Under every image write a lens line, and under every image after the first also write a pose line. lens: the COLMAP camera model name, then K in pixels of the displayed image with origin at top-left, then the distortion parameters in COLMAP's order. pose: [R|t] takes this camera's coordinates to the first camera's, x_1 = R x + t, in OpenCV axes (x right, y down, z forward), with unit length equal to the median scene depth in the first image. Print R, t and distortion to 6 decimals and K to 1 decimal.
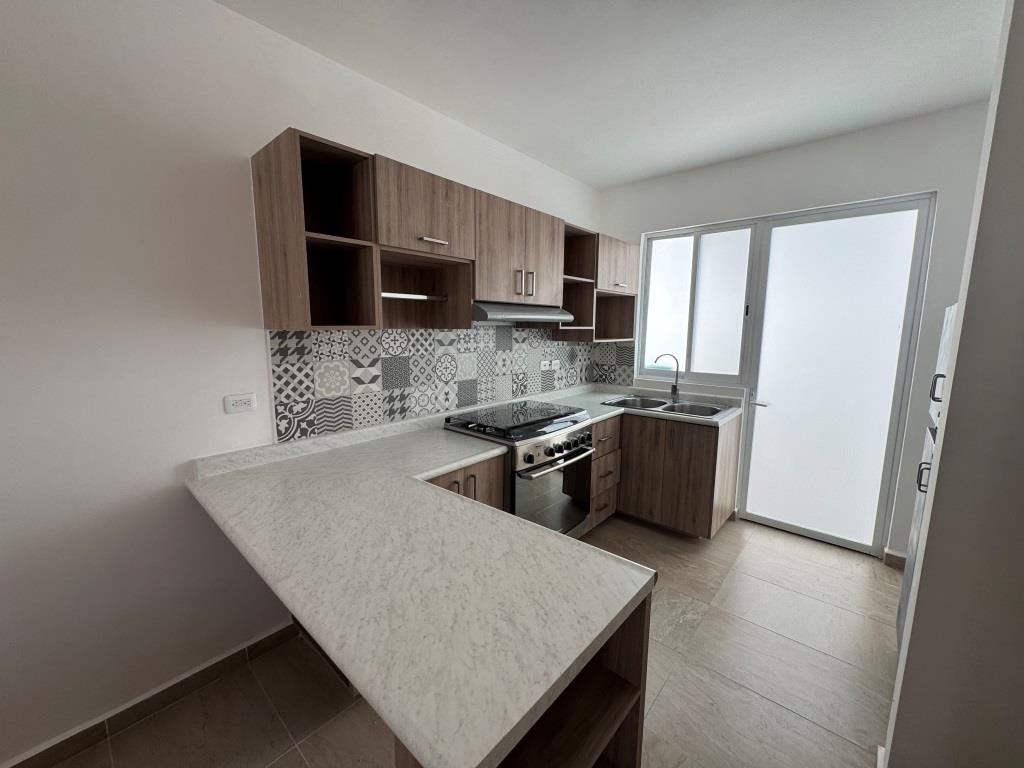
lens RADIAL K [[410.0, 0, 513.4], [0, 410.0, 381.4], [0, 0, 1]] dist [-0.001876, -0.000061]
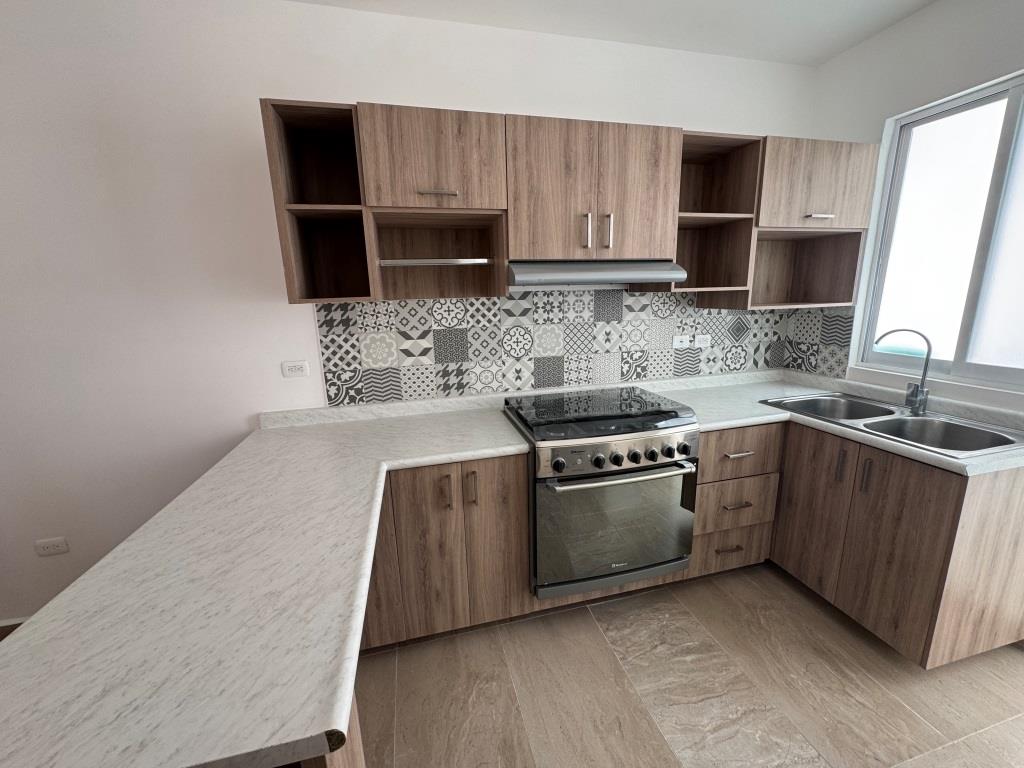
lens RADIAL K [[410.0, 0, 510.5], [0, 410.0, 381.7], [0, 0, 1]] dist [-0.001876, -0.000061]
pose [[0.822811, 0.089526, -0.561219, 0.313685], [-0.043523, 0.994541, 0.094841, -0.030117], [0.566646, -0.053611, 0.822216, 0.266000]]
